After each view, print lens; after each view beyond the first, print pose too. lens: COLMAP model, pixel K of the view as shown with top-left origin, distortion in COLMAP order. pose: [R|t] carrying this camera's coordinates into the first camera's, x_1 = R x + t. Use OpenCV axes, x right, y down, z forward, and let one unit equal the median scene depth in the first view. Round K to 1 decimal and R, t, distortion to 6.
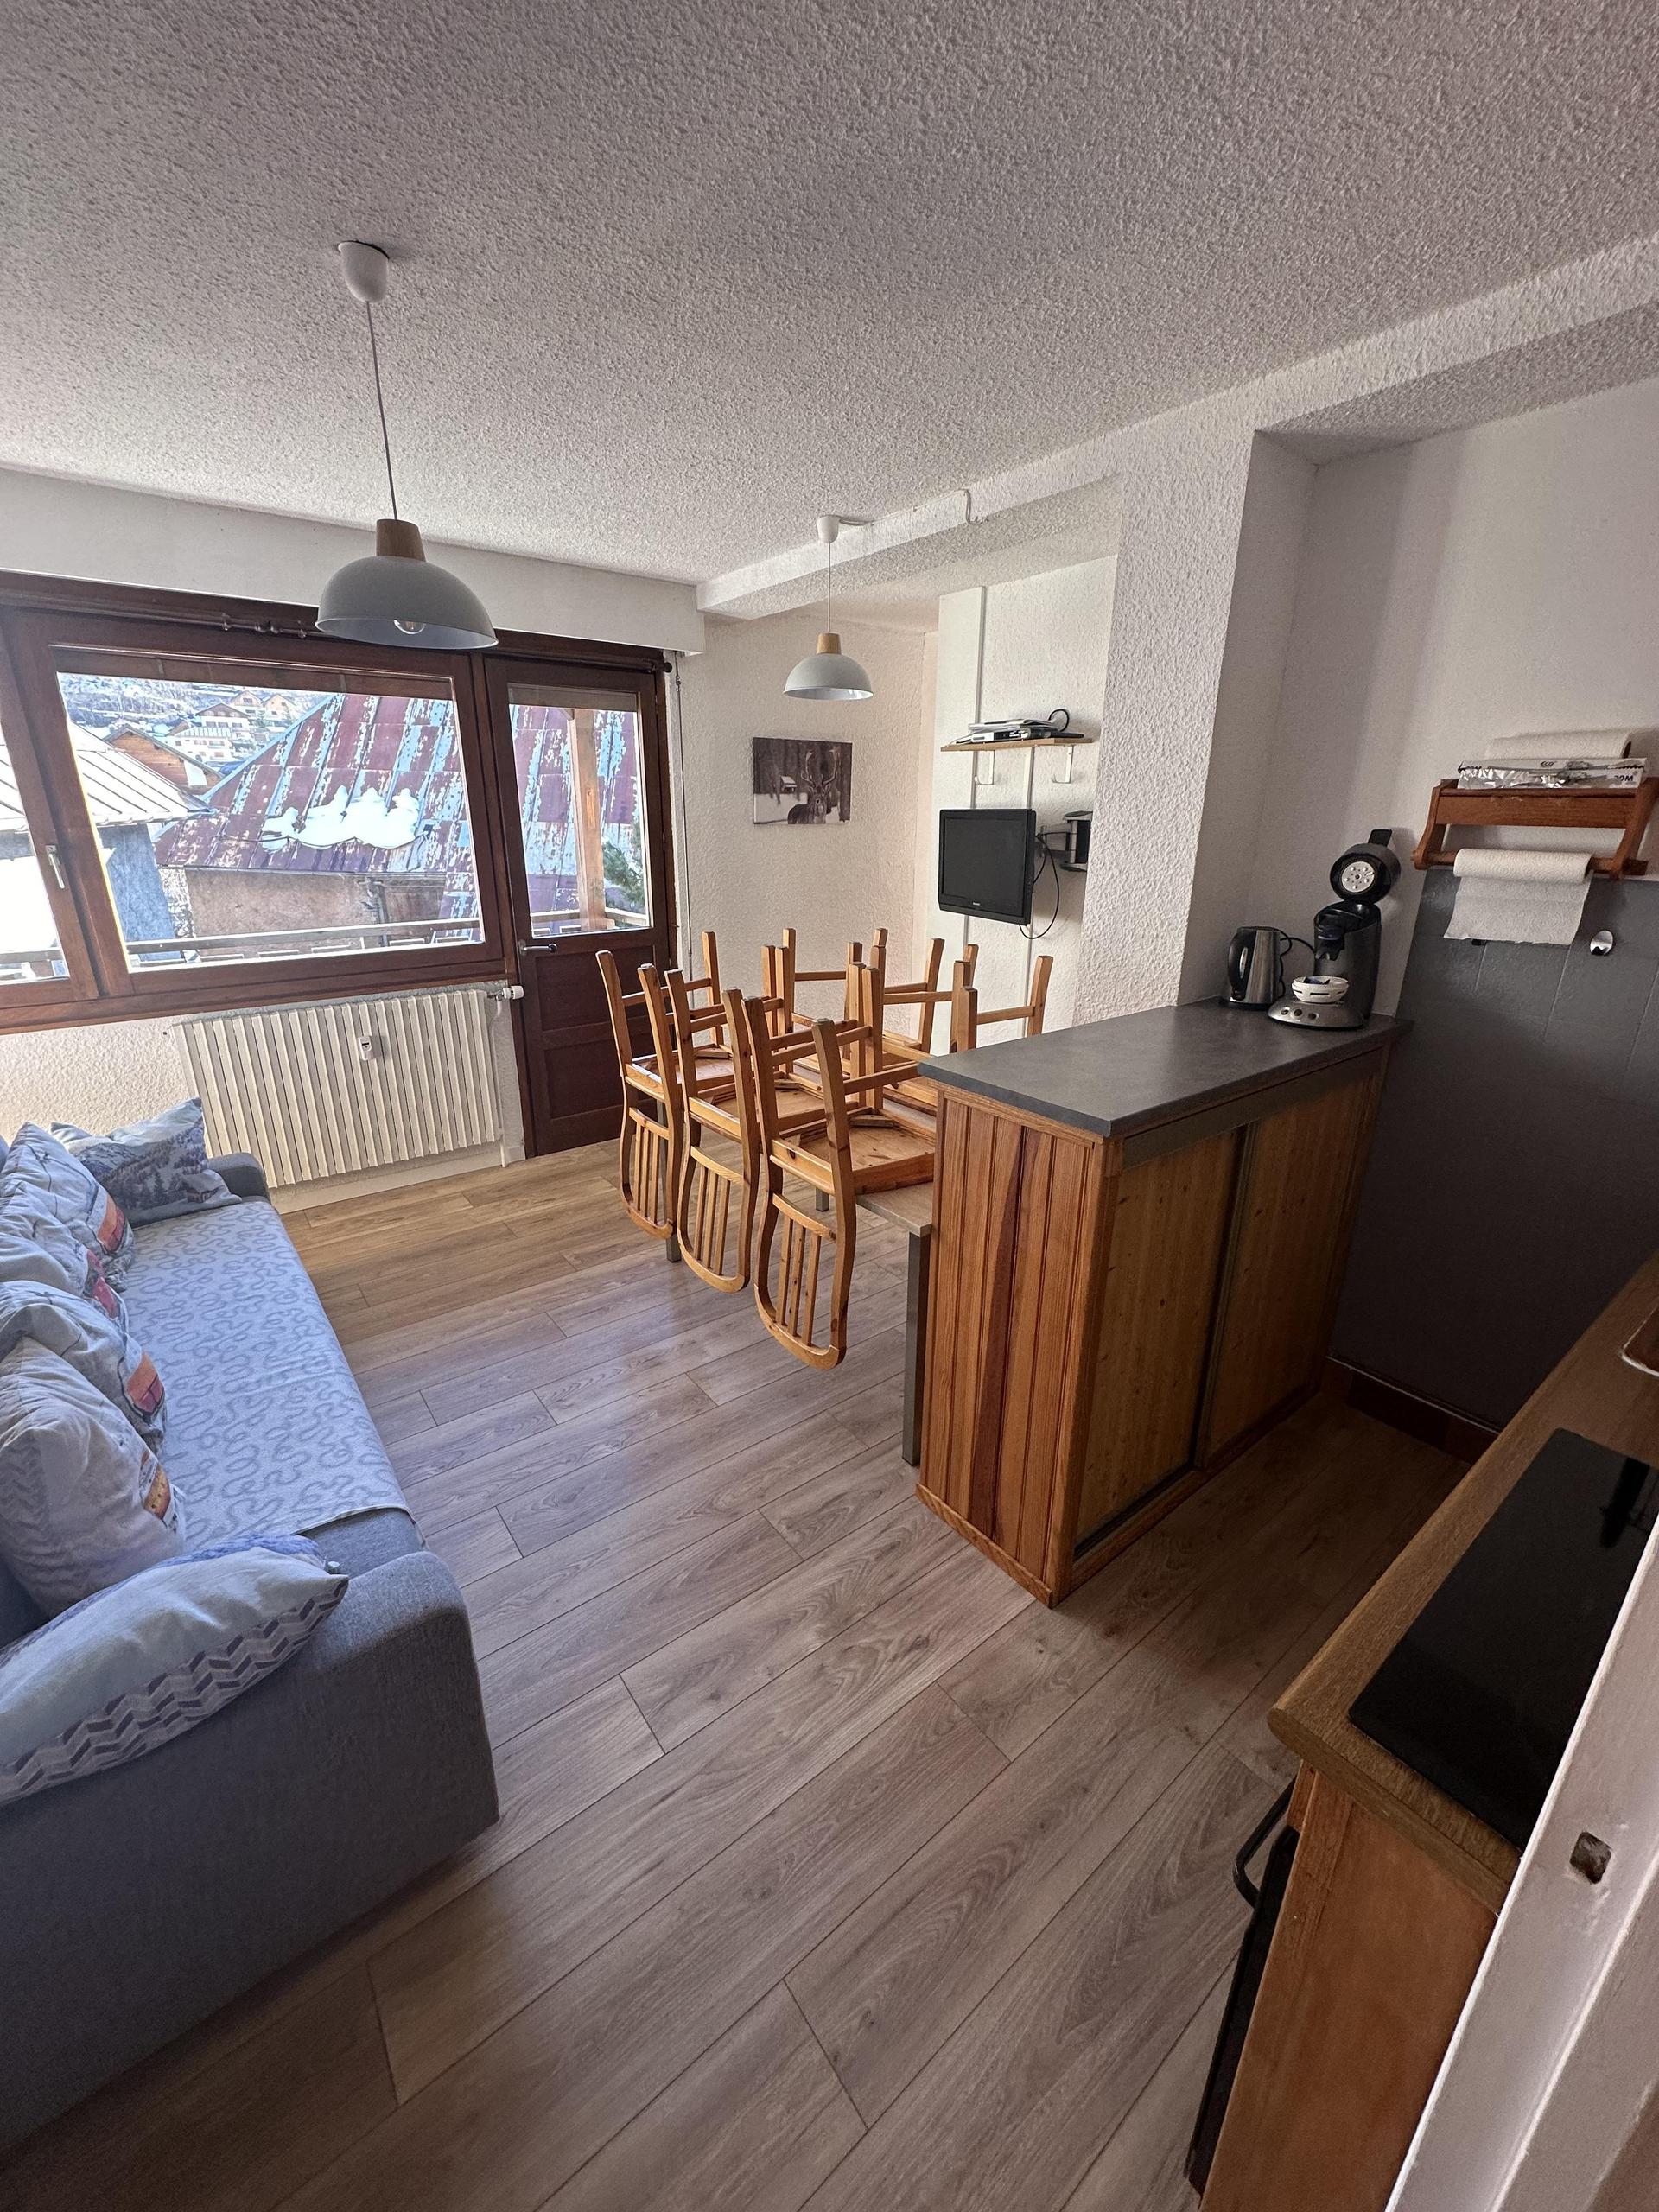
lens RADIAL K [[887.6, 0, 829.2], [0, 887.6, 1104.0], [0, 0, 1]] dist [-0.001920, -0.000218]
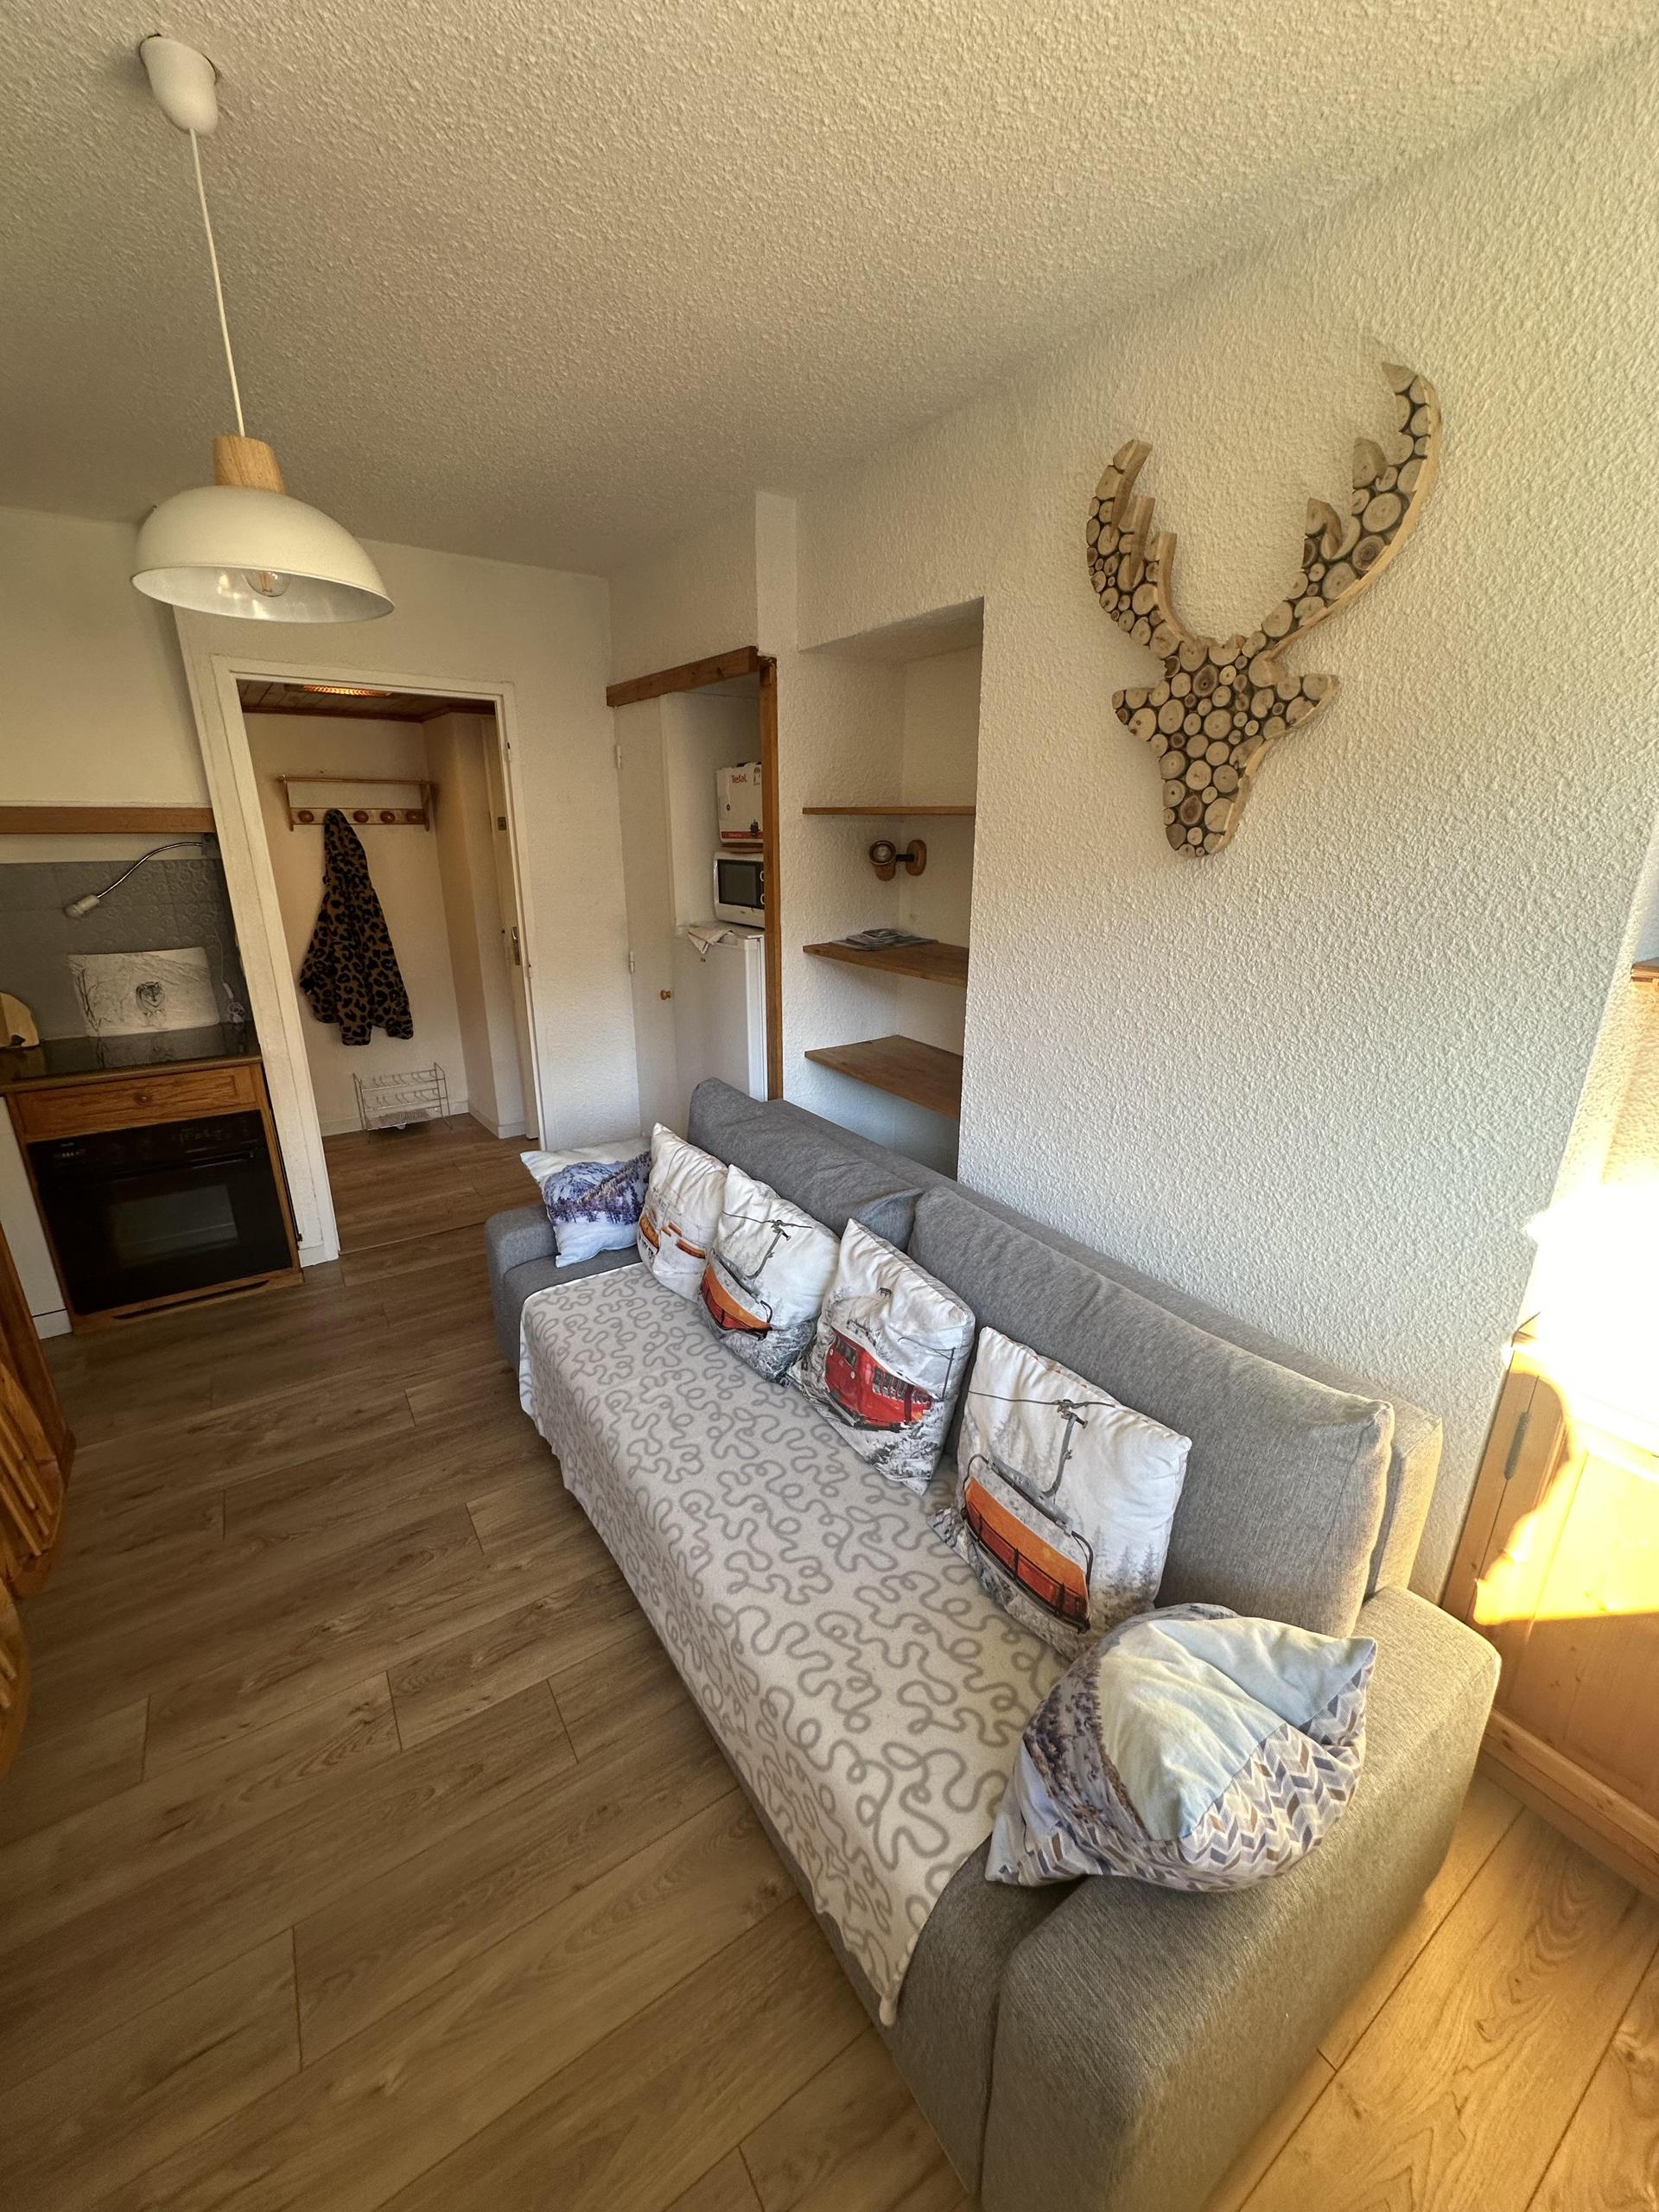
lens RADIAL K [[887.6, 0, 828.6], [0, 887.6, 1104.1], [0, 0, 1]] dist [-0.001920, -0.000218]
pose [[-0.996980, -0.032842, 0.070375, -0.896507], [0.016085, 0.799204, 0.600845, -0.562346], [-0.075977, 0.600162, -0.796262, 1.621998]]
